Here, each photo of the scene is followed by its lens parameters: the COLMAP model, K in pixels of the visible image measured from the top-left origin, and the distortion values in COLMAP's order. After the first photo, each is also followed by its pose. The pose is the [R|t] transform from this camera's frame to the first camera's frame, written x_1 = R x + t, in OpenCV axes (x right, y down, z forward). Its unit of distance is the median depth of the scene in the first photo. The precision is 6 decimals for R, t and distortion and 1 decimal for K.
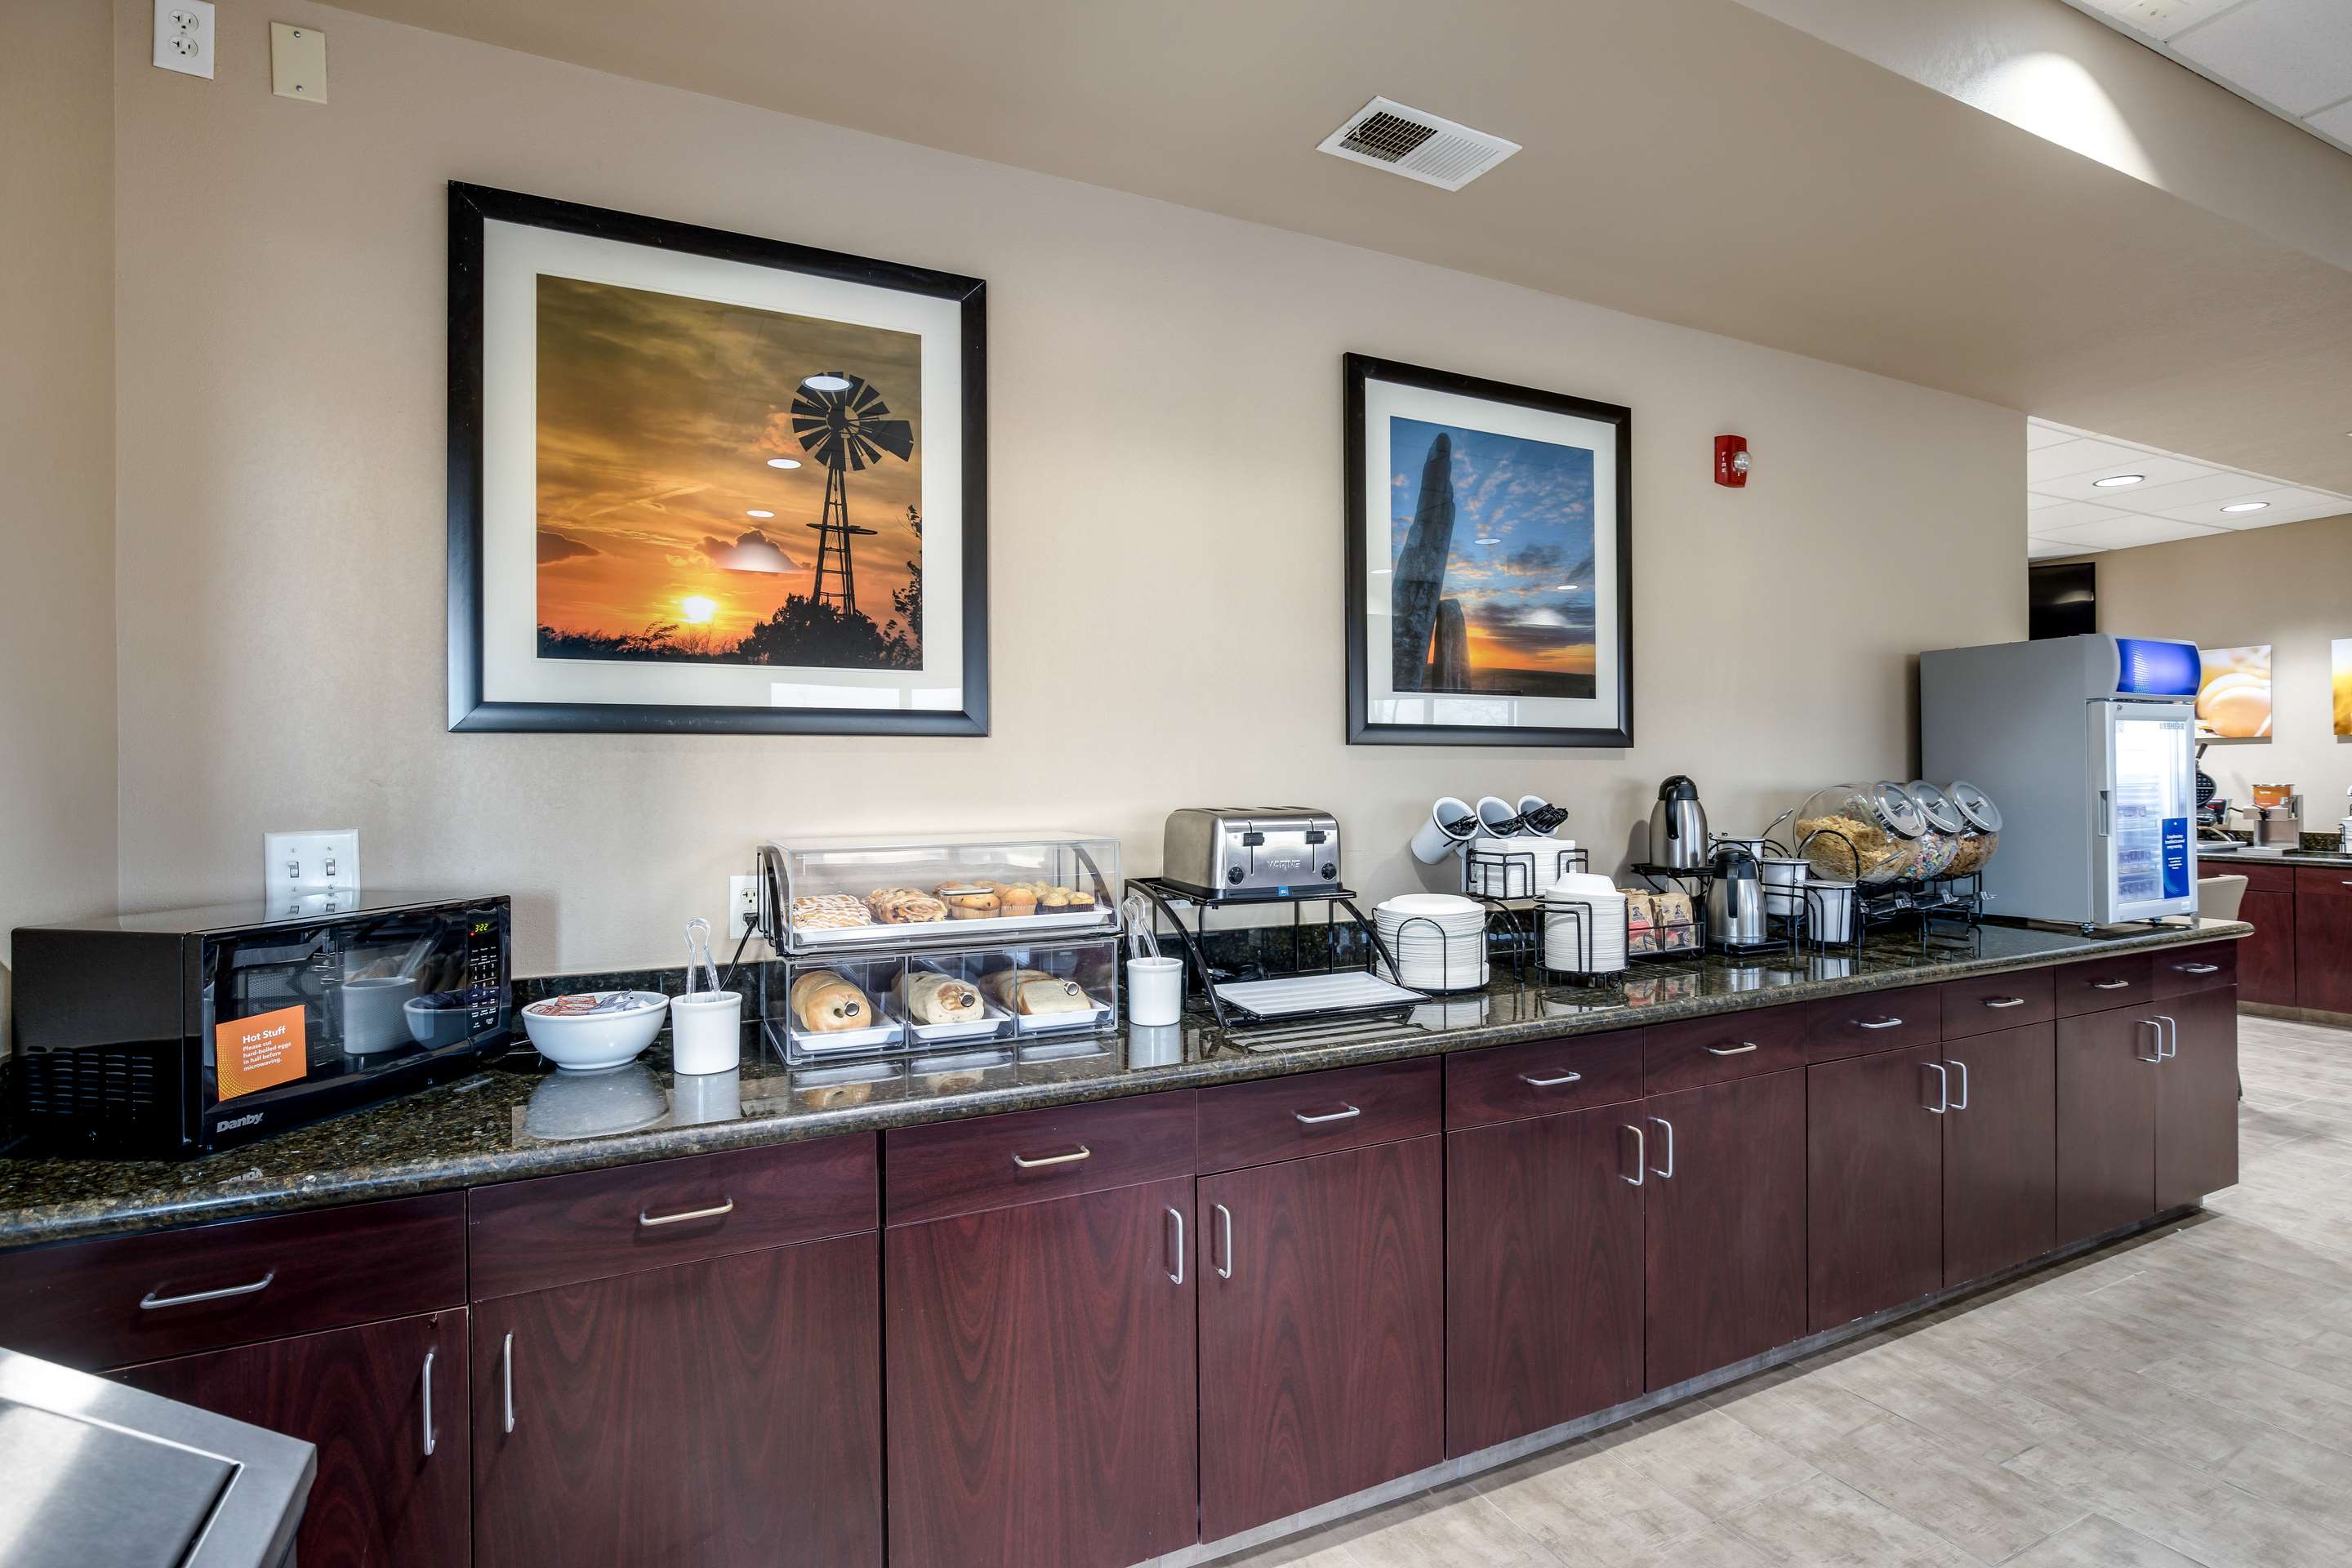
lens RADIAL K [[1133.1, 0, 1204.4], [0, 1133.1, 776.3], [0, 0, 1]] dist [-0.013055, 0.004188]
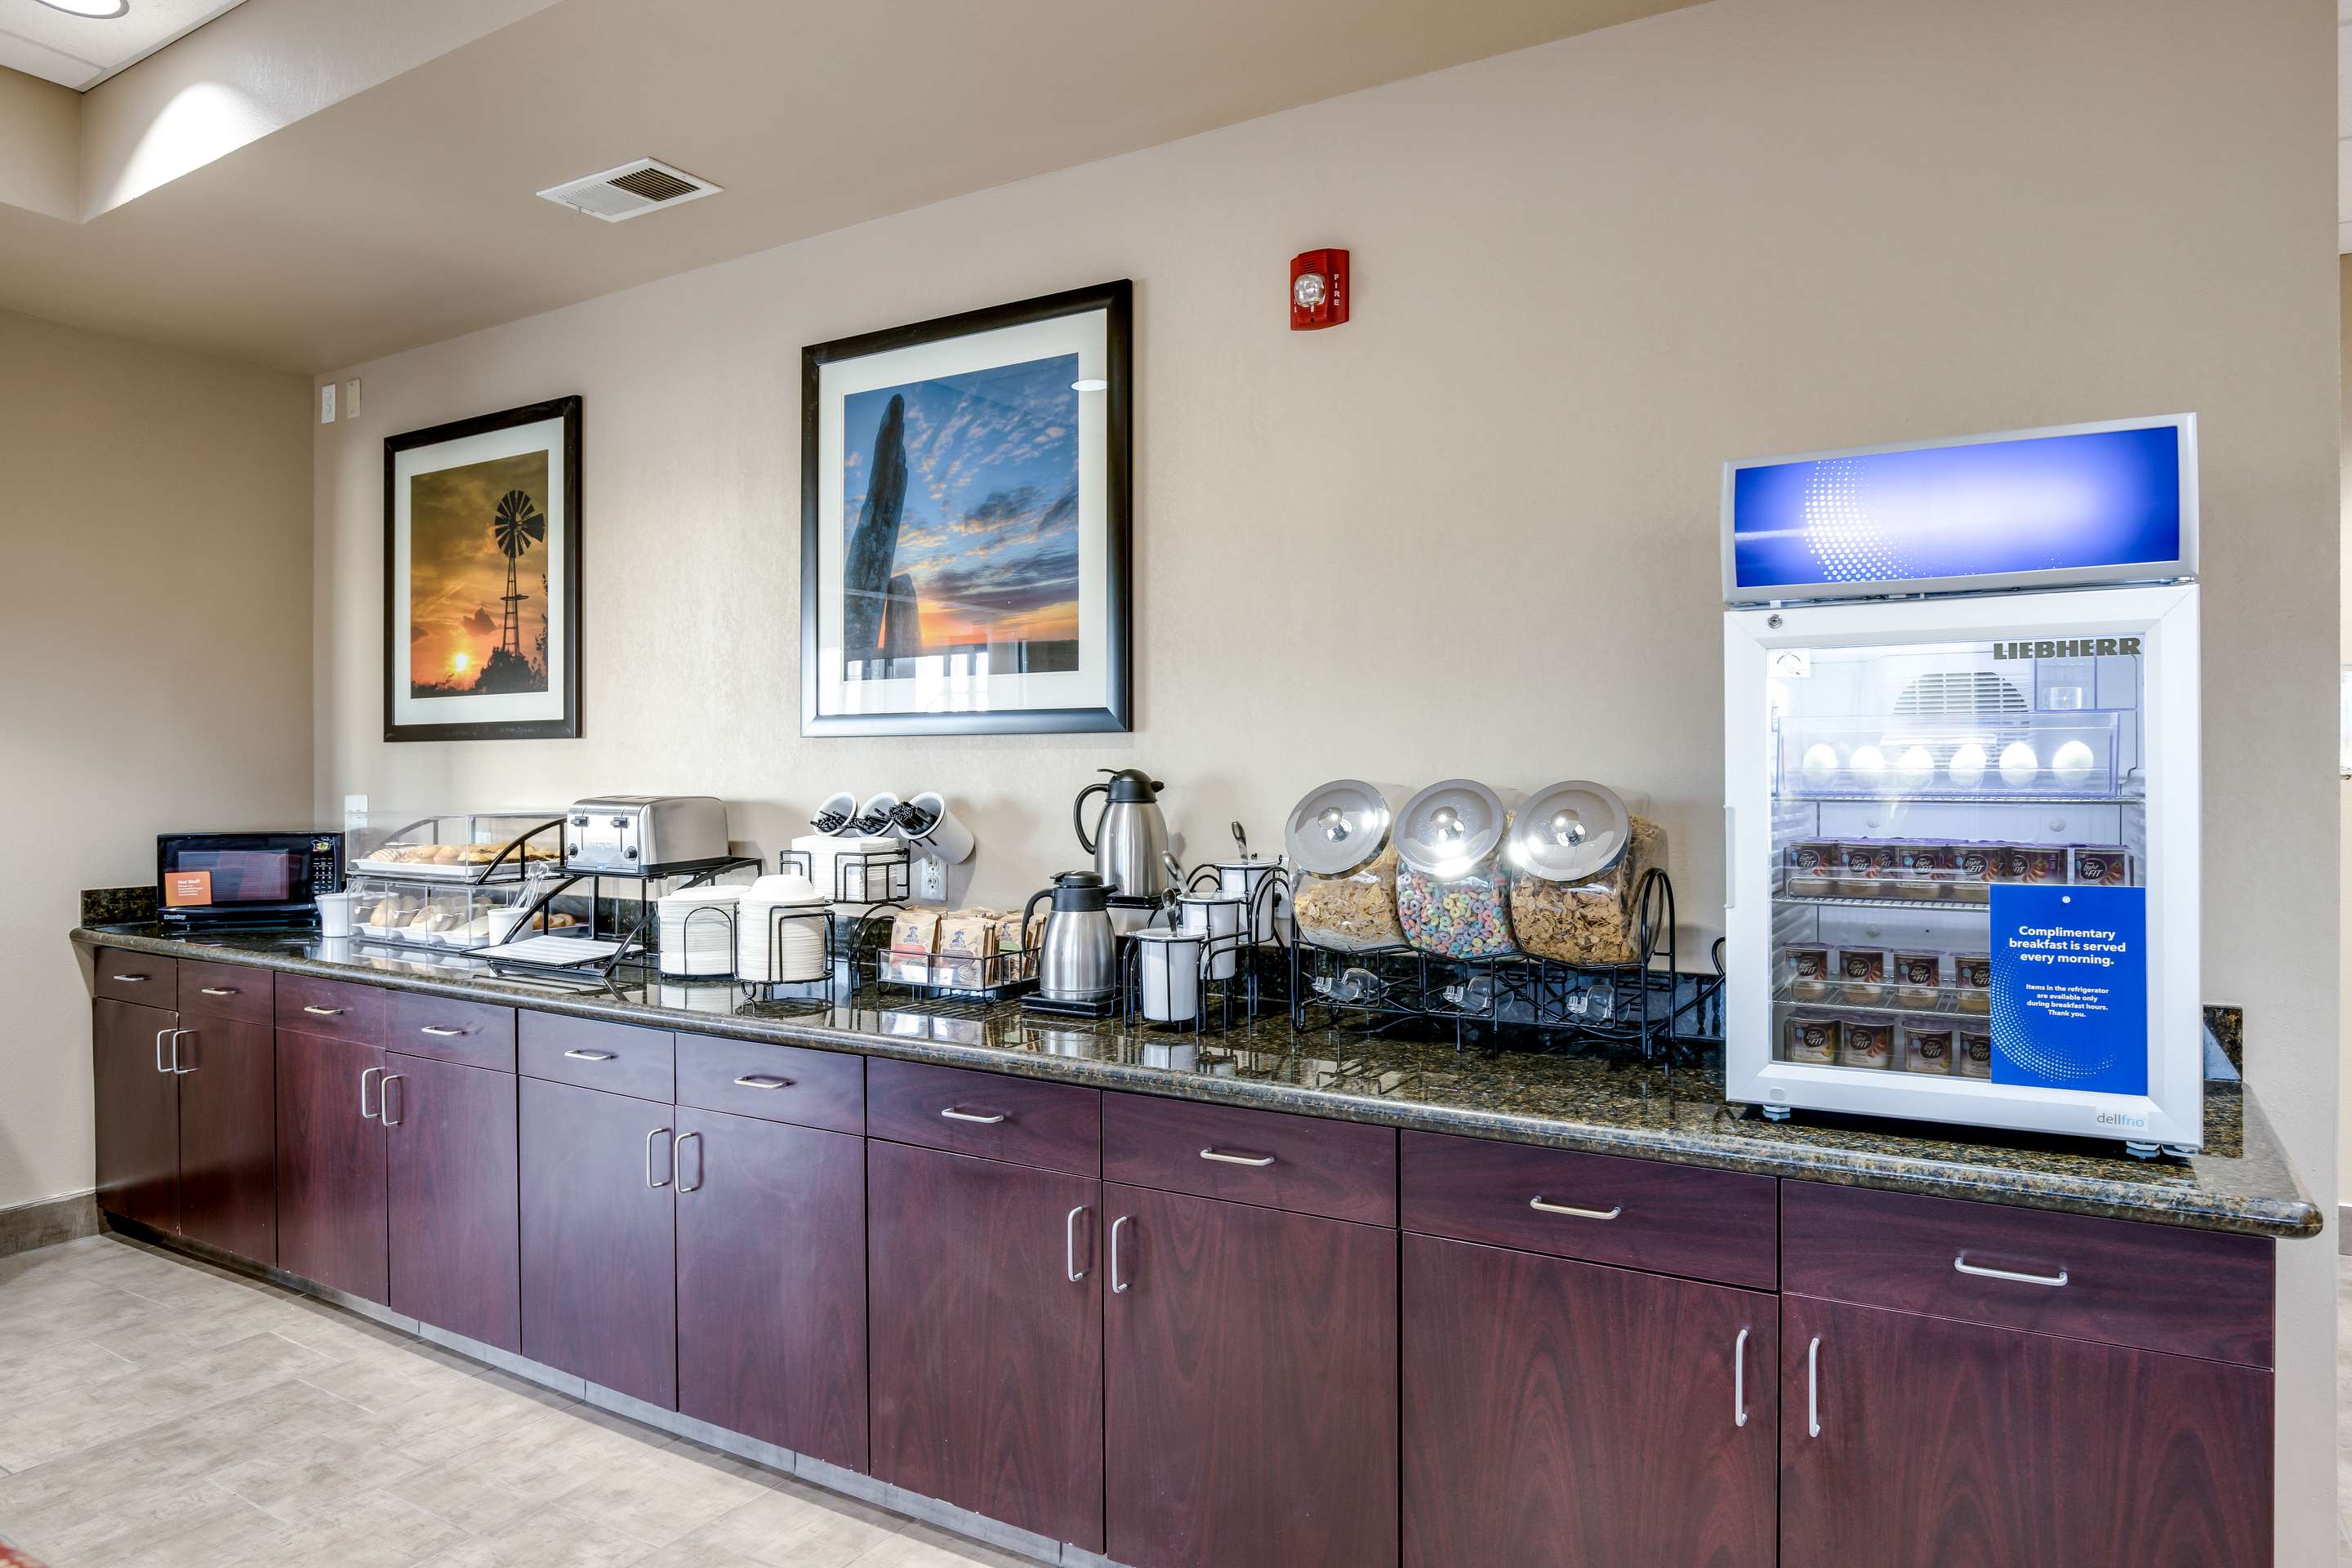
lens RADIAL K [[1407.7, 0, 1152.5], [0, 1407.7, 789.3], [0, 0, 1]] dist [-0.008142, -0.003488]
pose [[0.534213, 0.015171, -0.845214, 1.345576], [-0.002847, 0.999866, 0.016147, -0.002636], [0.845345, -0.006220, 0.534185, 0.589162]]
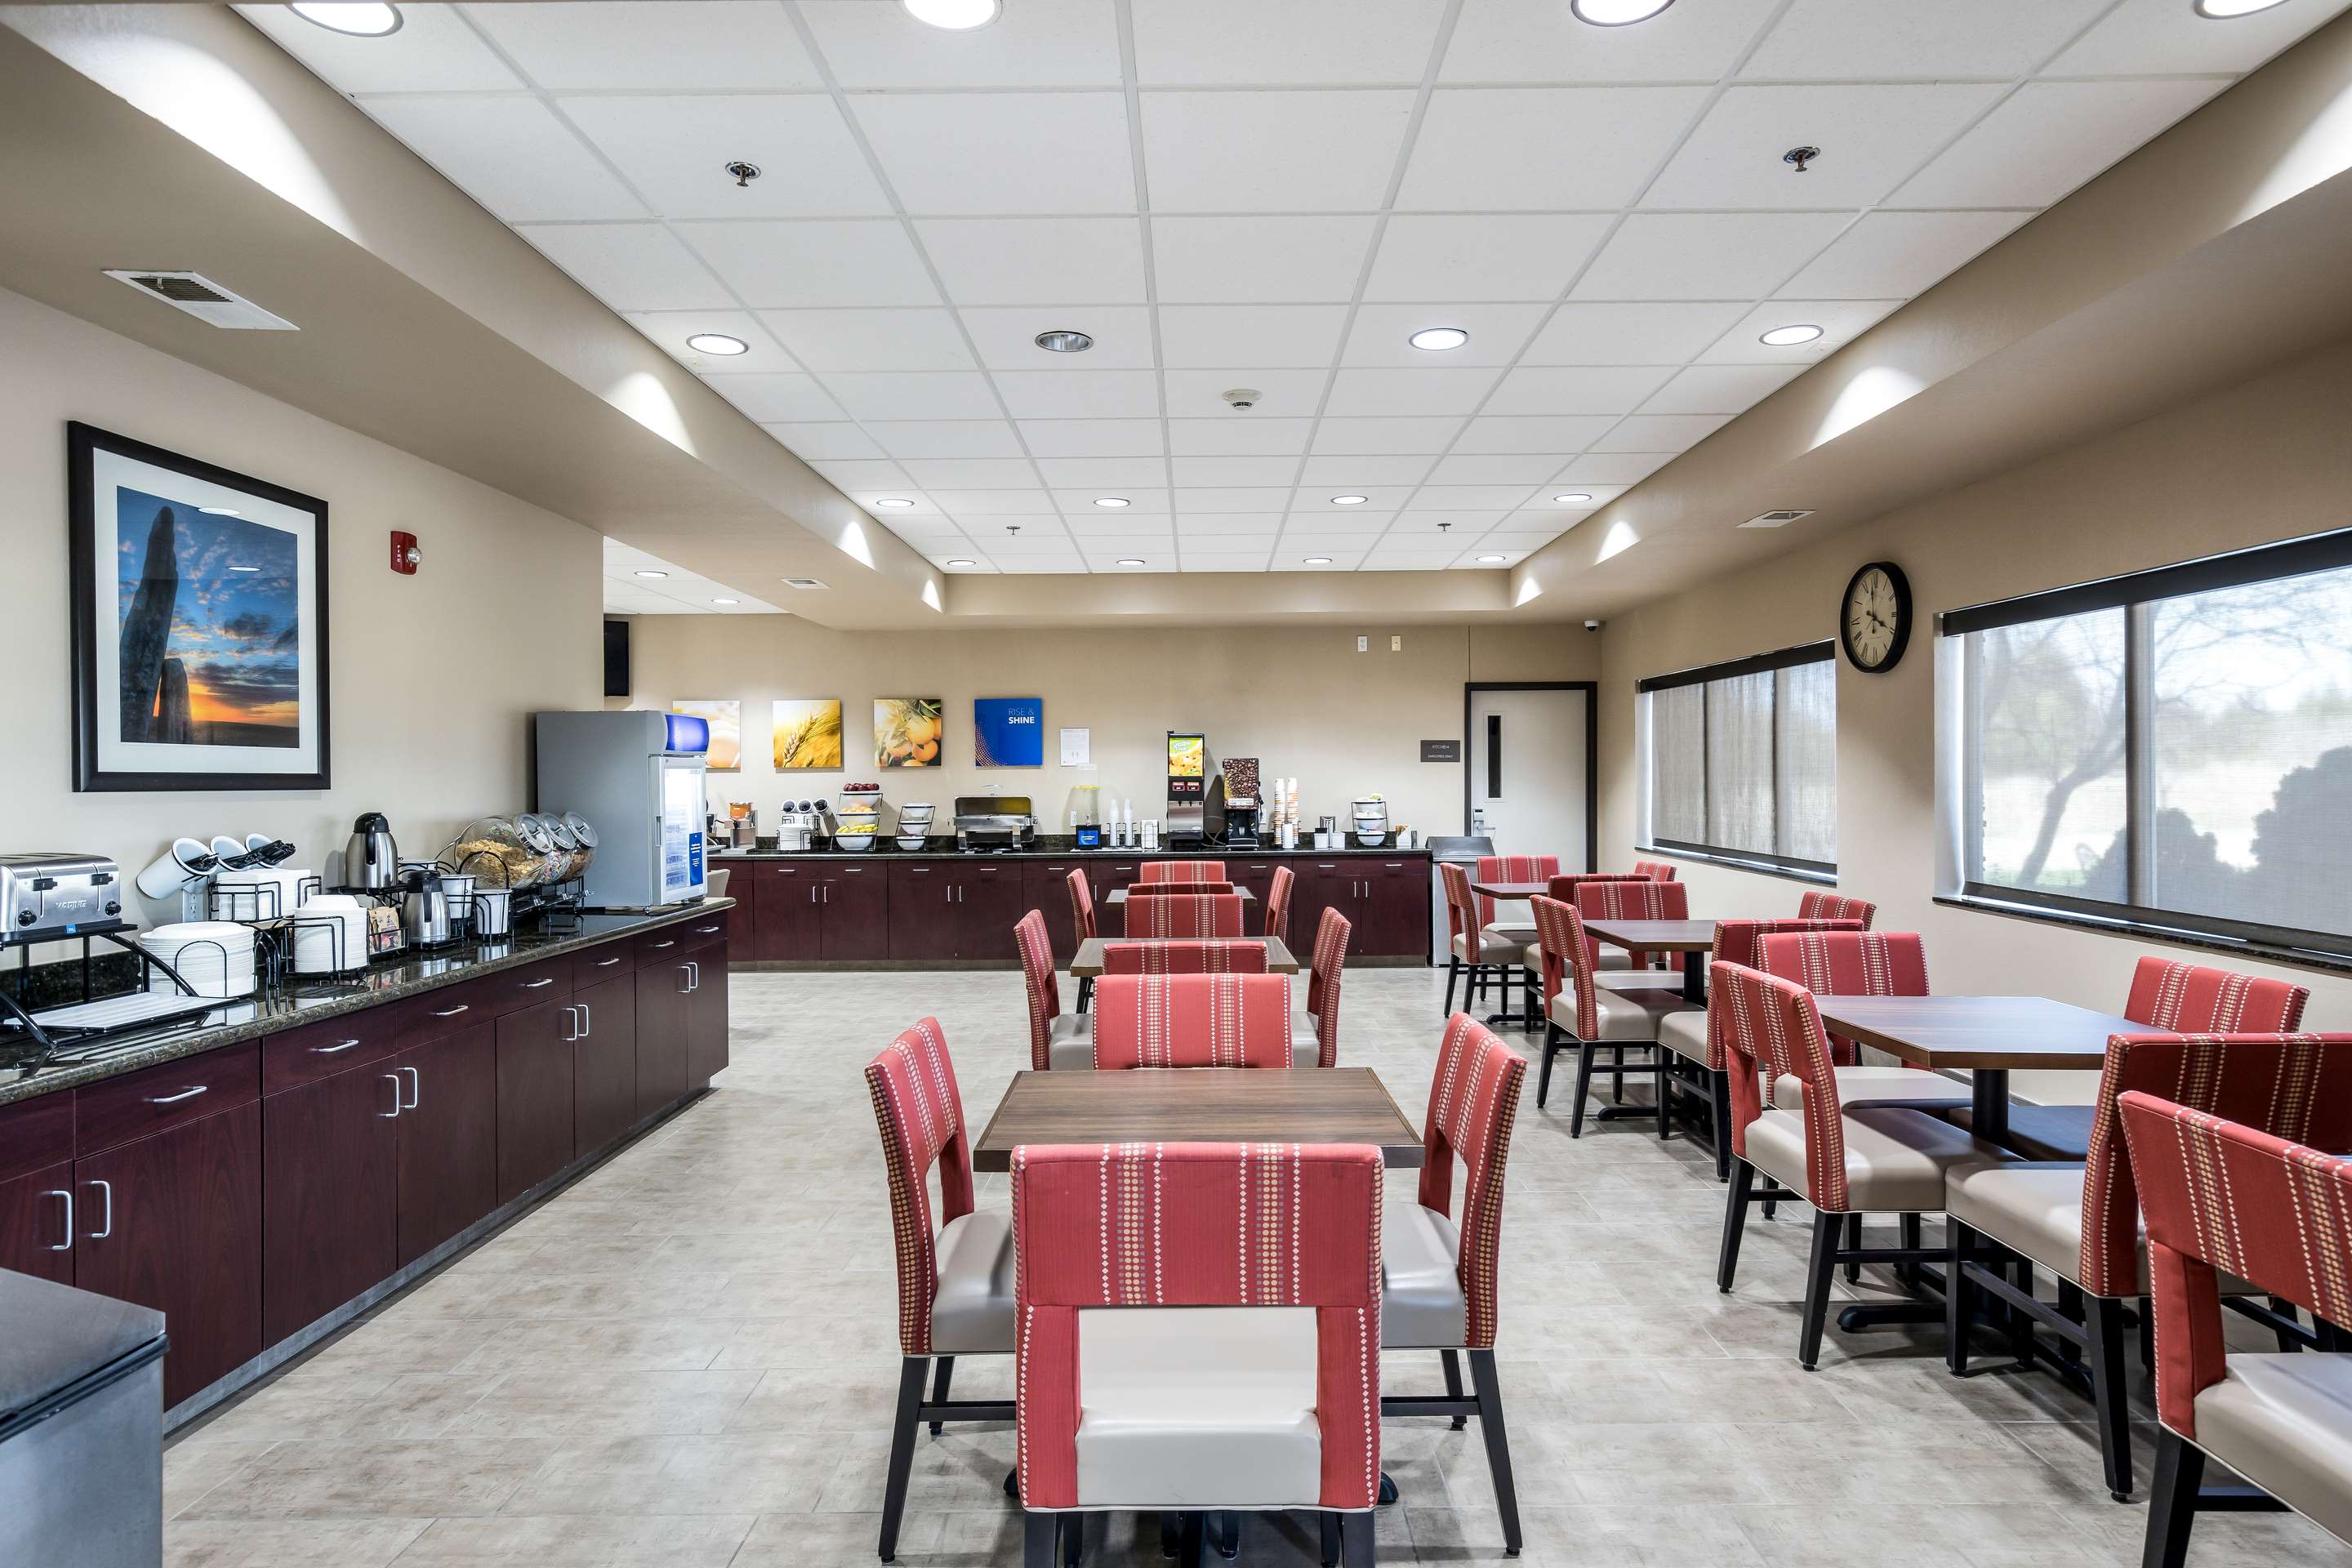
lens RADIAL K [[1285.9, 0, 1180.6], [0, 1285.9, 782.1], [0, 0, 1]] dist [-0.002203, 0.004013]
pose [[0.459268, 0.000407, 0.888298, -0.466039], [0.001811, 0.999997, -0.001394, -0.033700], [-0.888296, 0.002249, 0.459266, -0.467550]]
